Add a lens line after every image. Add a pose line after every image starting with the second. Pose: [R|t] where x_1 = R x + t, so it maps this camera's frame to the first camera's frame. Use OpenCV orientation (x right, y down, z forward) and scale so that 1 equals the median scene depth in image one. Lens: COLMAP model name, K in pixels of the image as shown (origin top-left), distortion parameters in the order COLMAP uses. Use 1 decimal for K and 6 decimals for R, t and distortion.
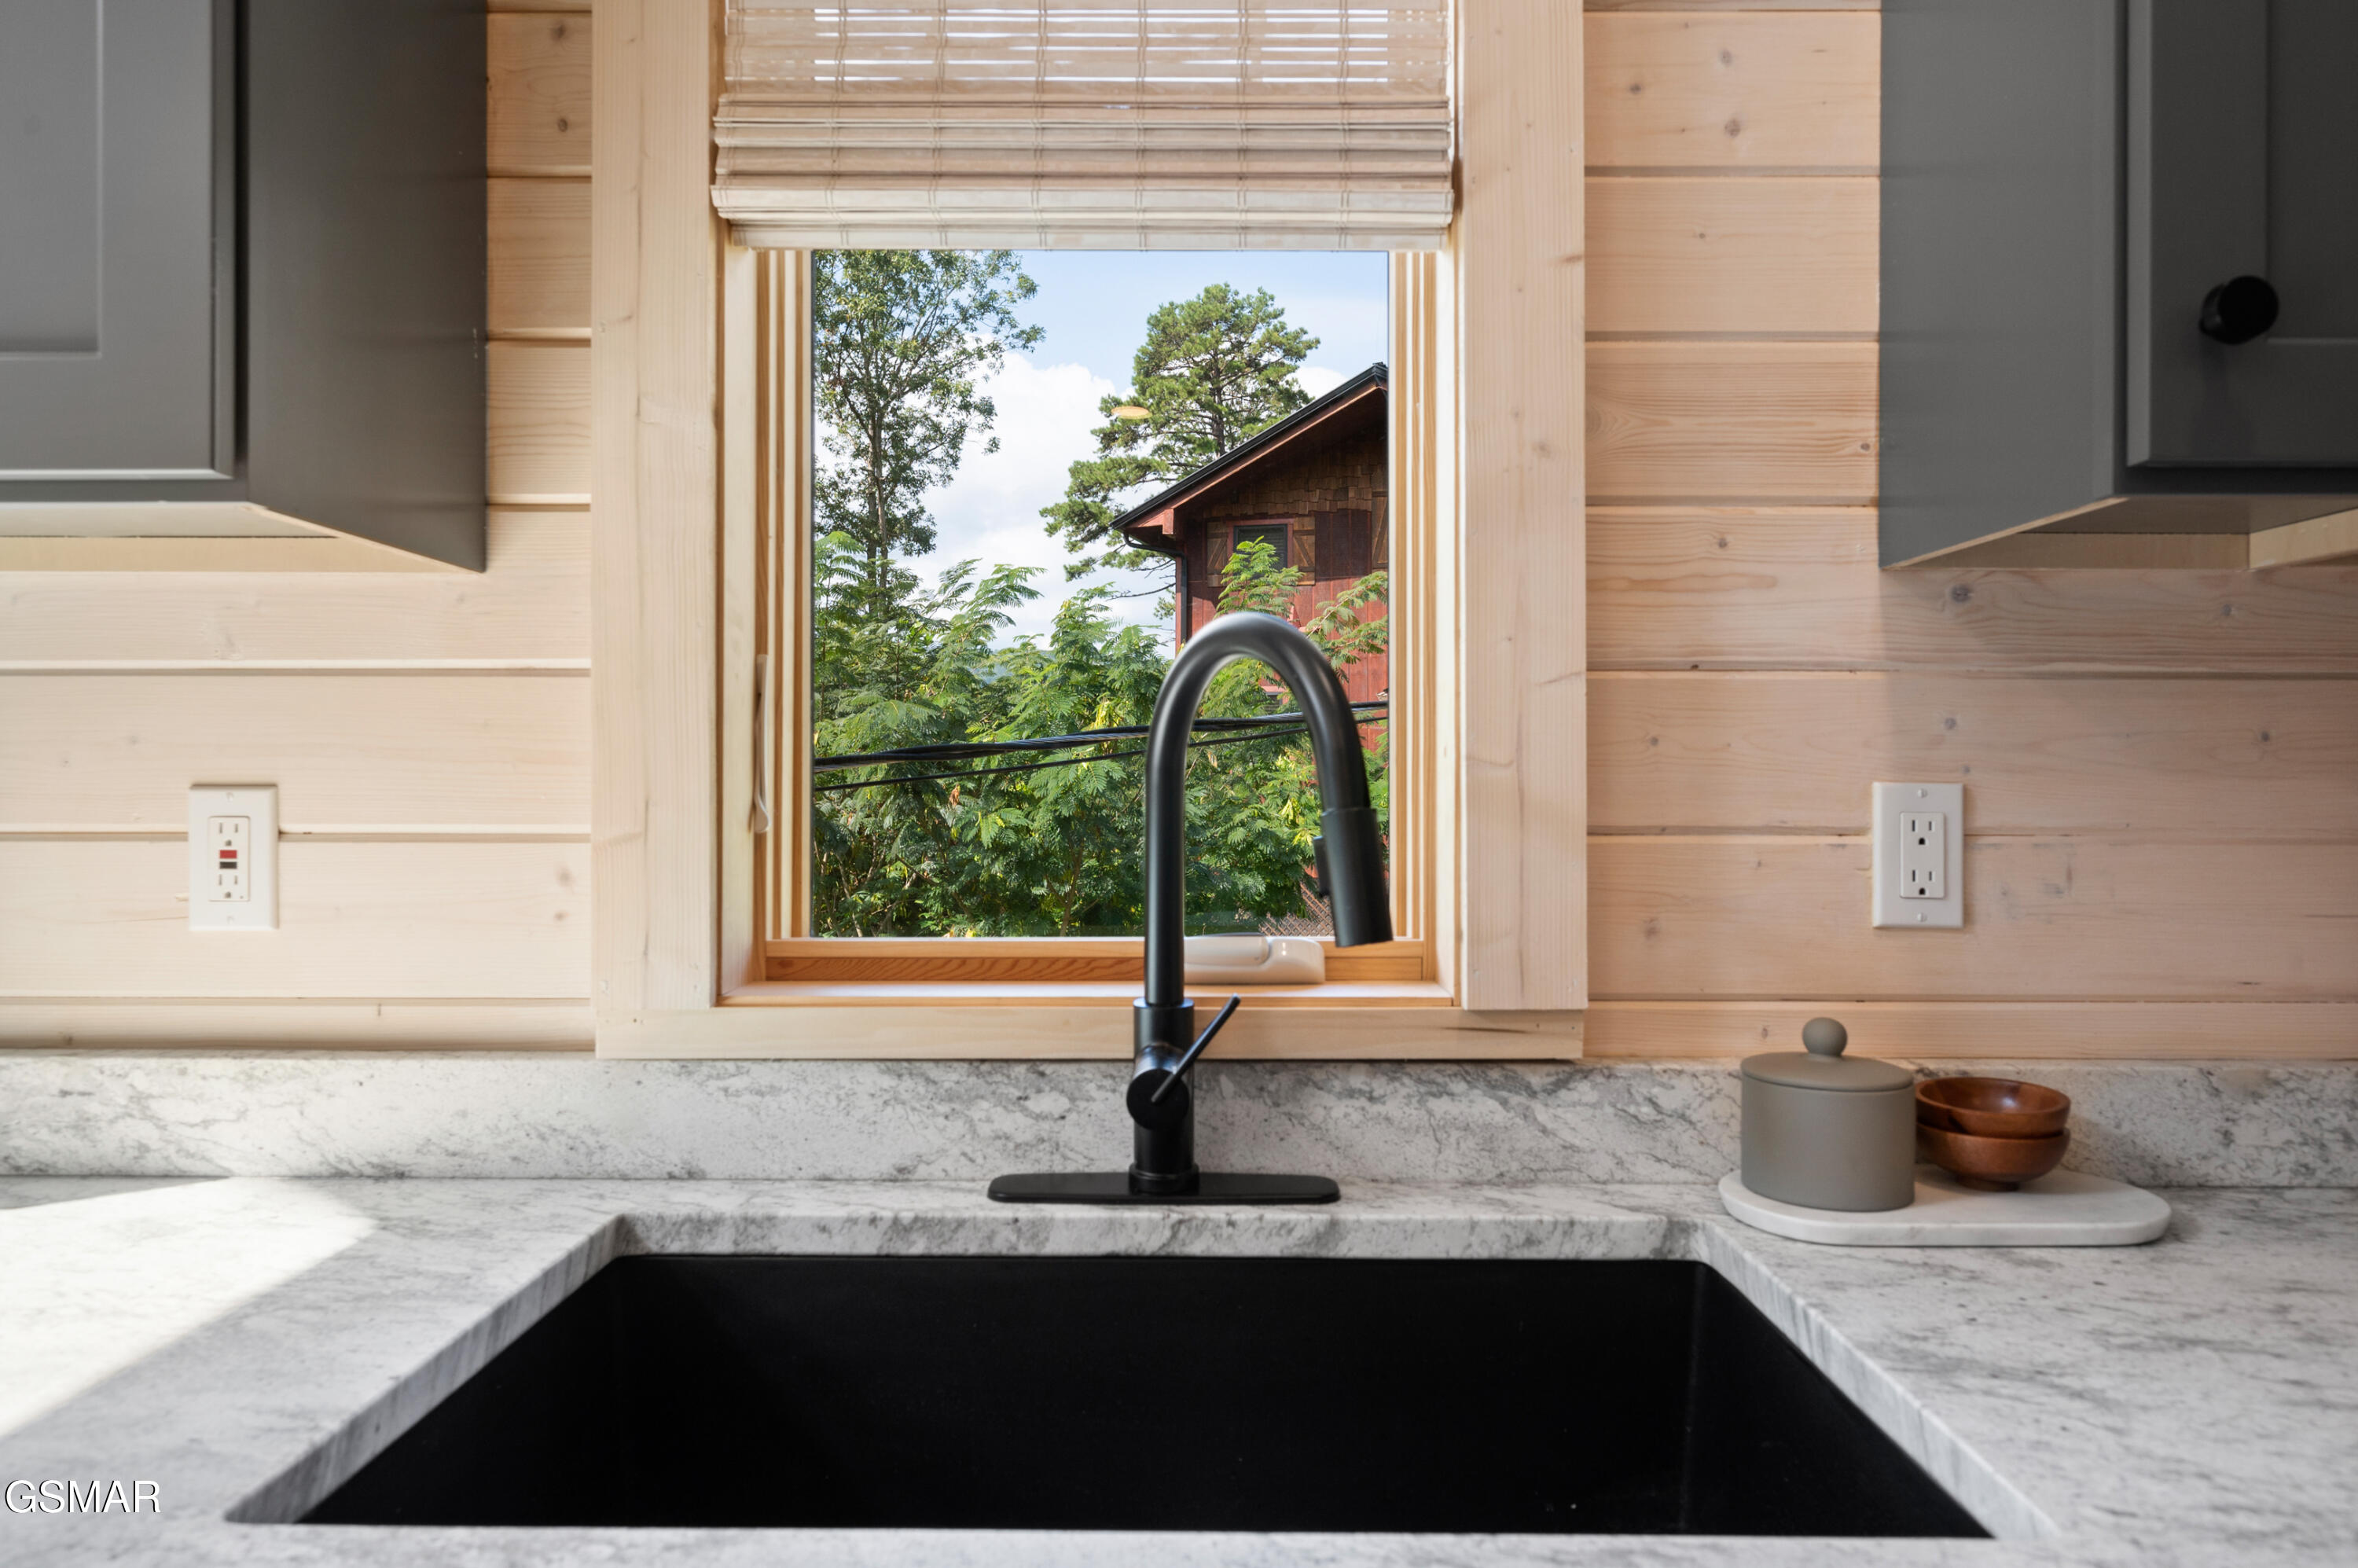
lens RADIAL K [[1484.4, 0, 1179.0], [0, 1484.4, 784.0], [0, 0, 1]] dist [-0.000638, 0.000781]
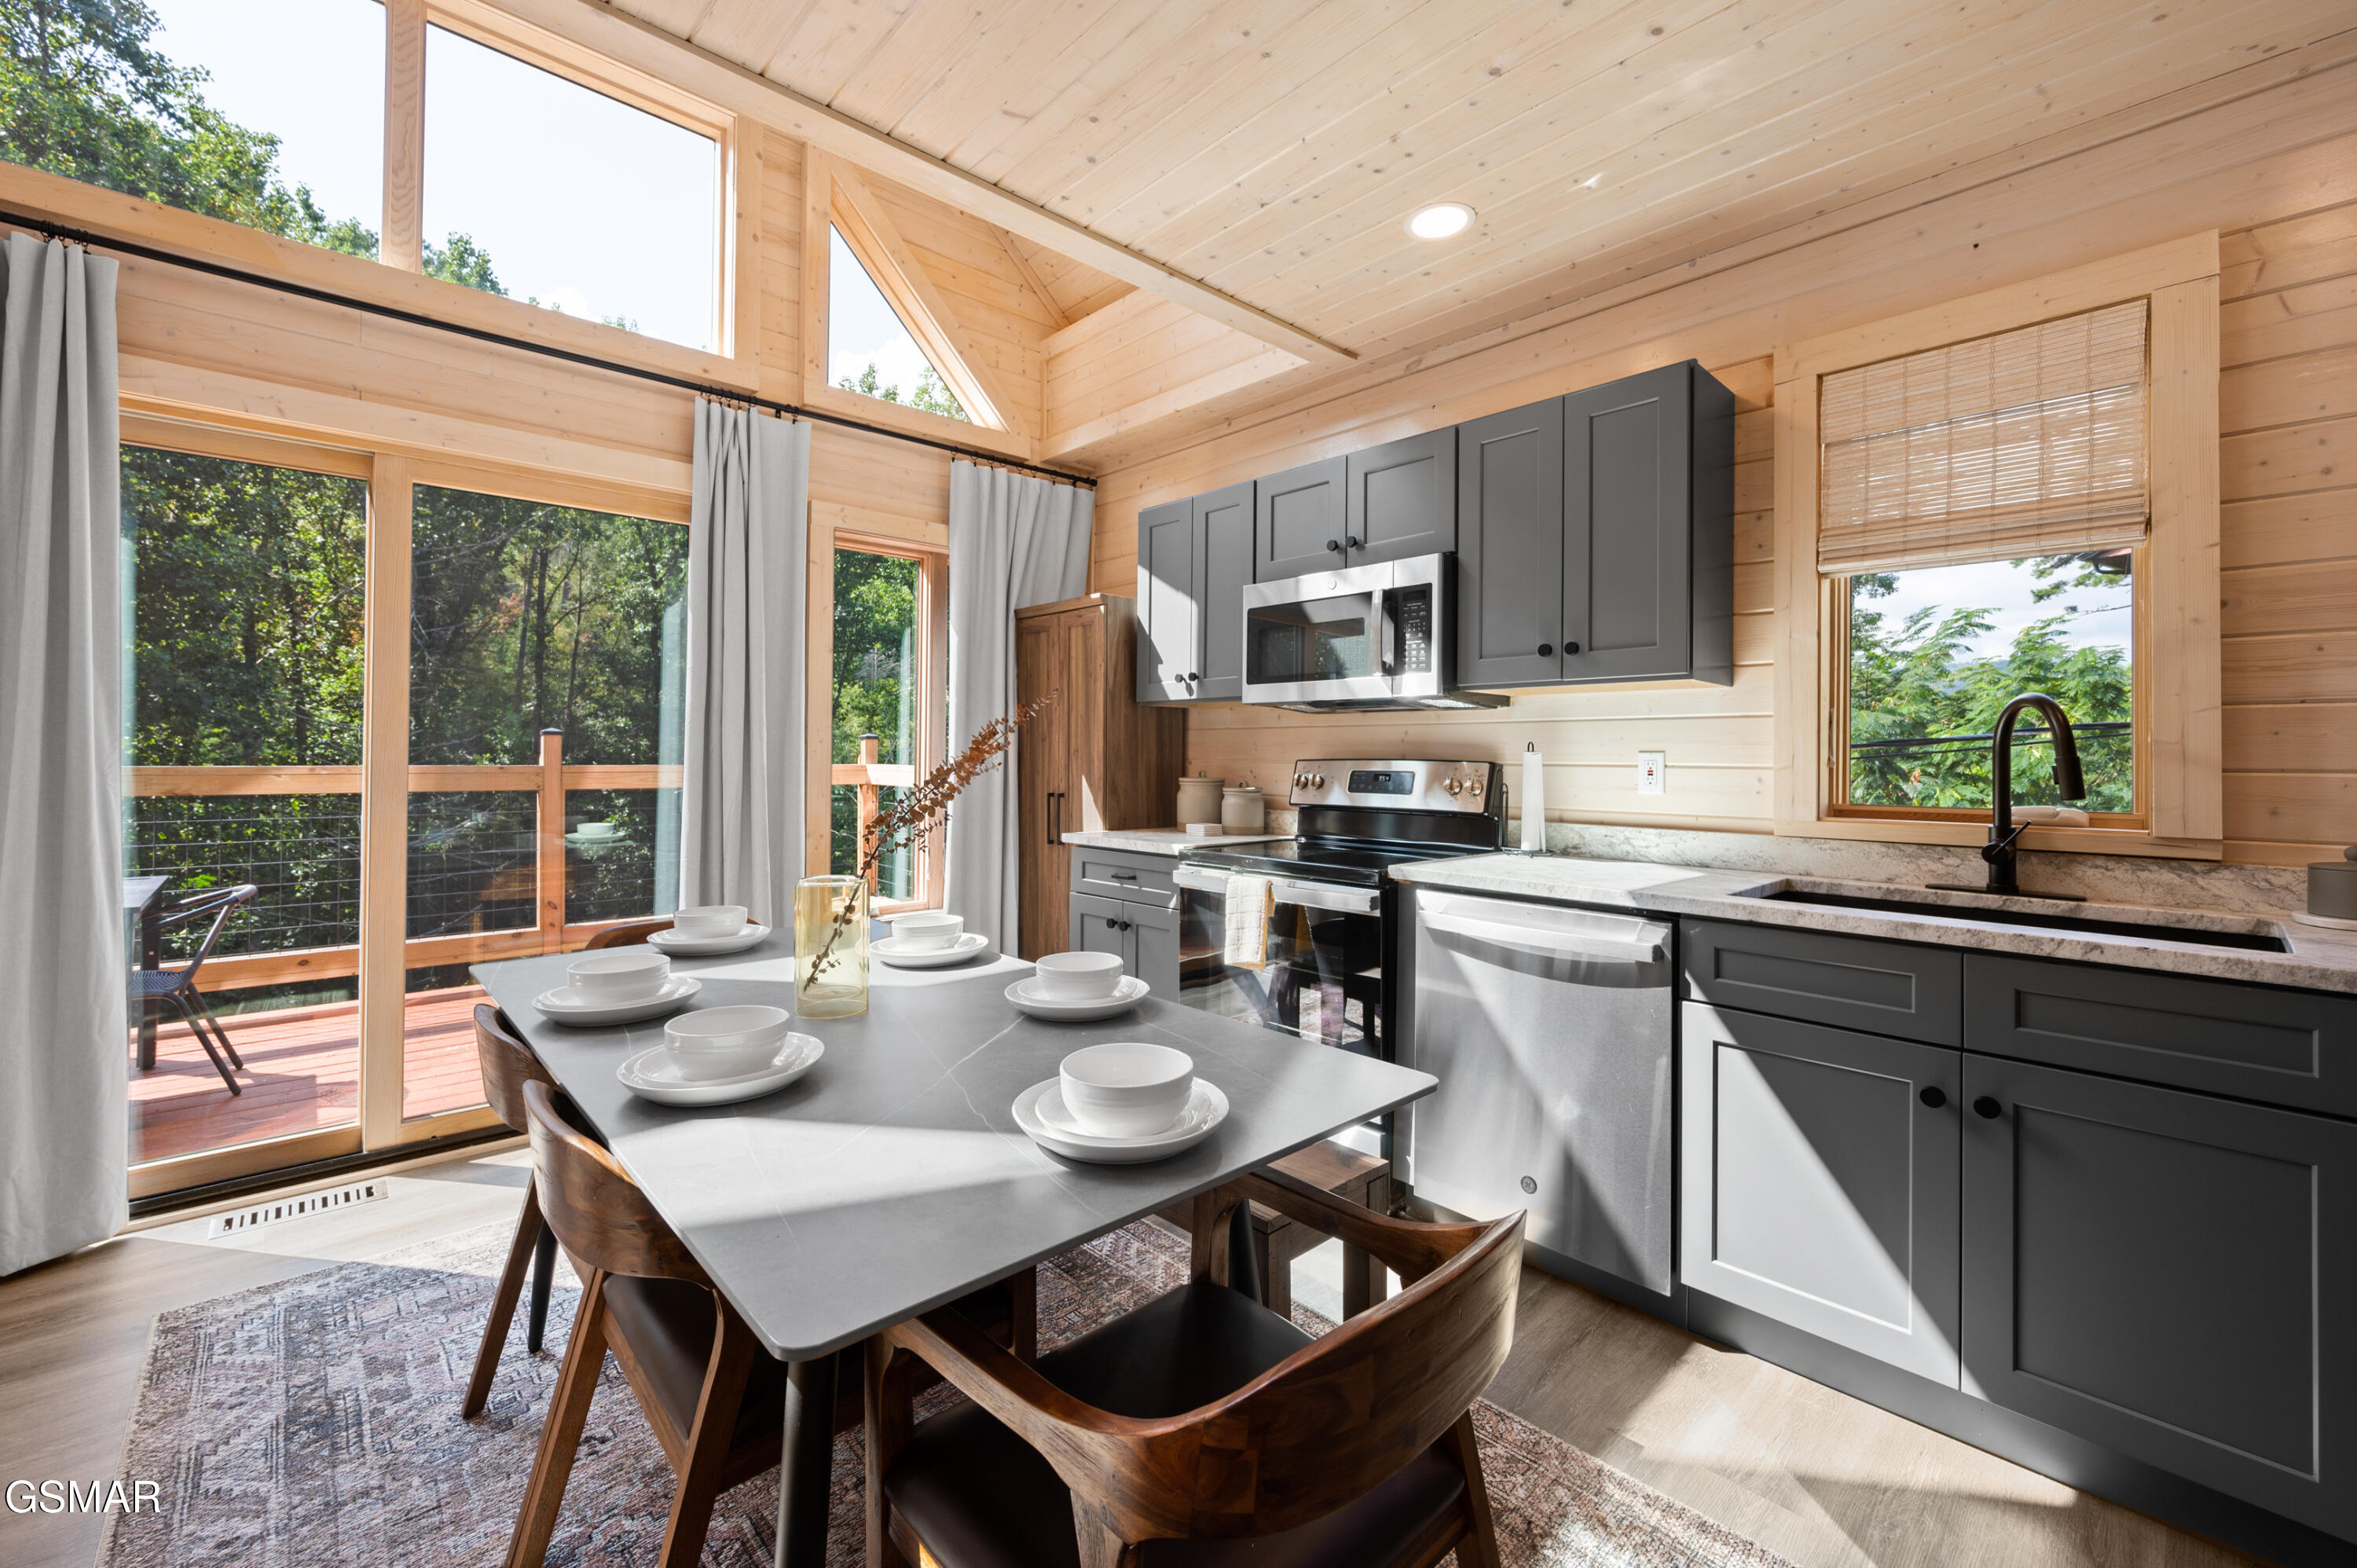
lens RADIAL K [[945.2, 0, 1178.9], [0, 945.2, 750.1], [0, 0, 1]] dist [-0.001890, -0.000394]
pose [[0.686849, -0.000338, -0.726800, 0.208979], [-0.013276, 0.999827, -0.013012, 0.041412], [0.726679, 0.018586, 0.686726, -1.326637]]
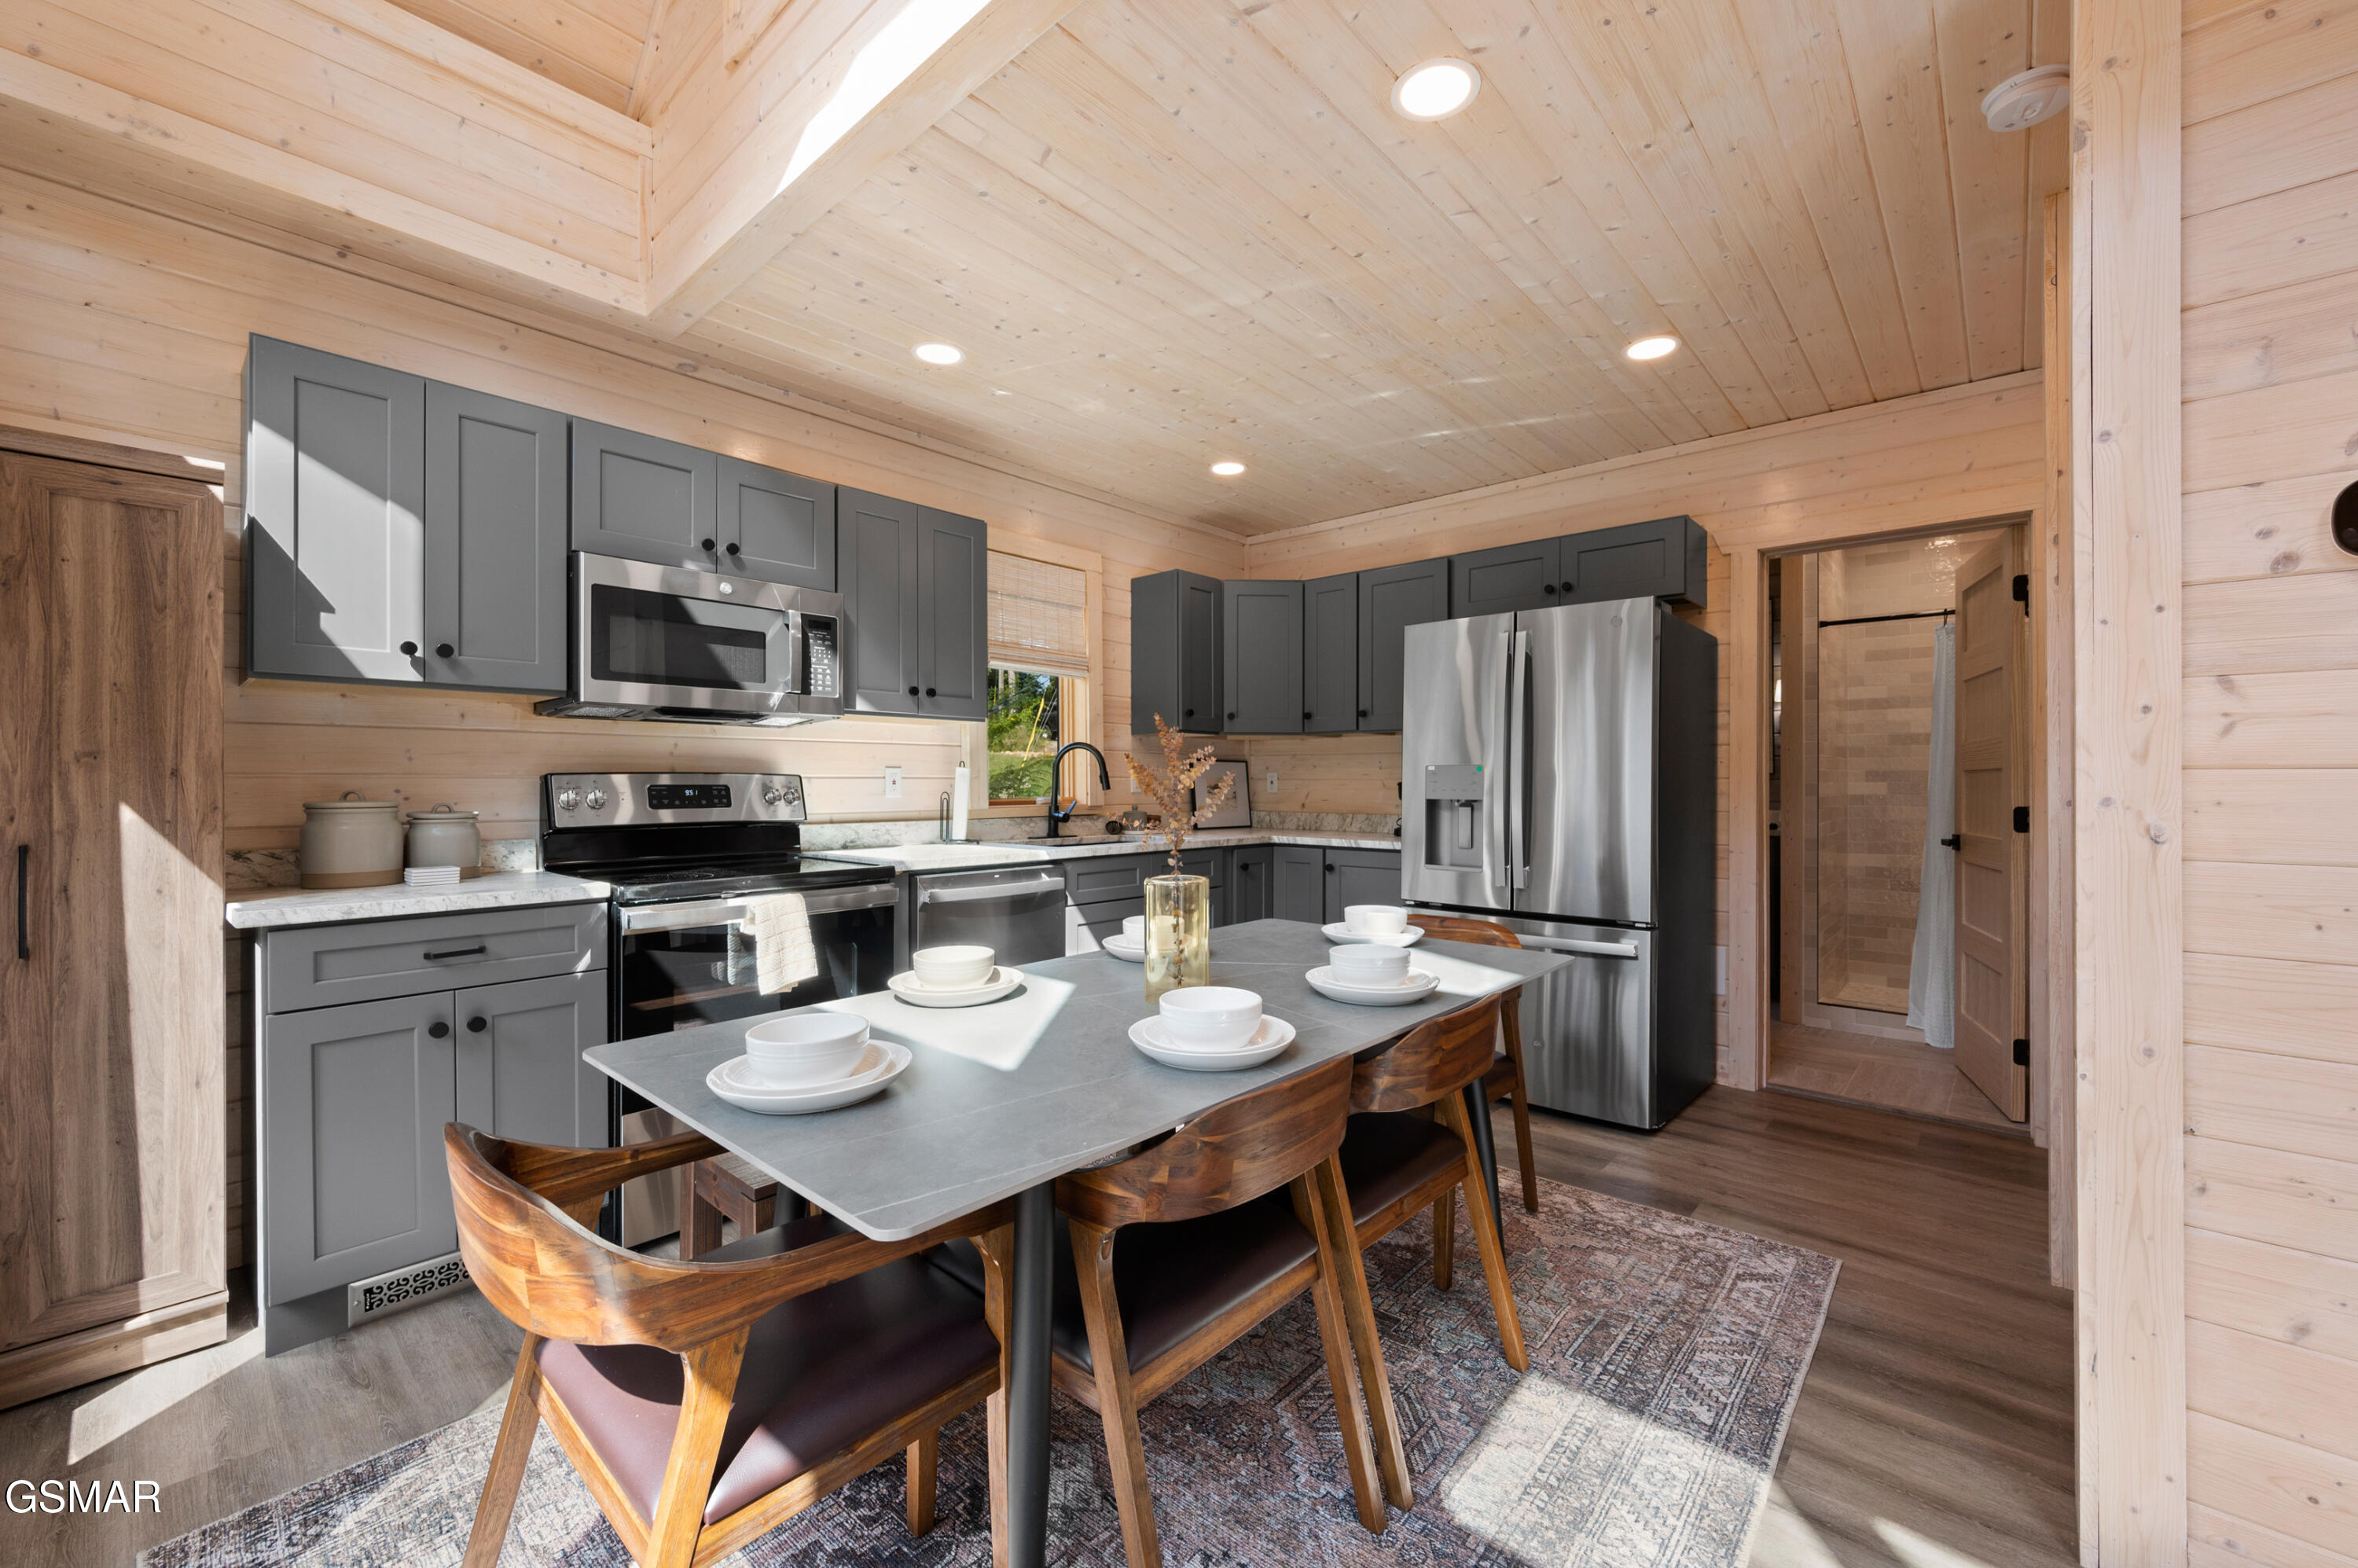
lens RADIAL K [[937.8, 0, 1179.0], [0, 937.8, 784.0], [0, 0, 1]] dist [-0.000787, -0.000180]
pose [[0.660575, -0.002558, 0.750756, -2.342144], [0.008465, 0.999956, -0.004041, 0.076712], [-0.750713, 0.009025, 0.660567, -1.738456]]
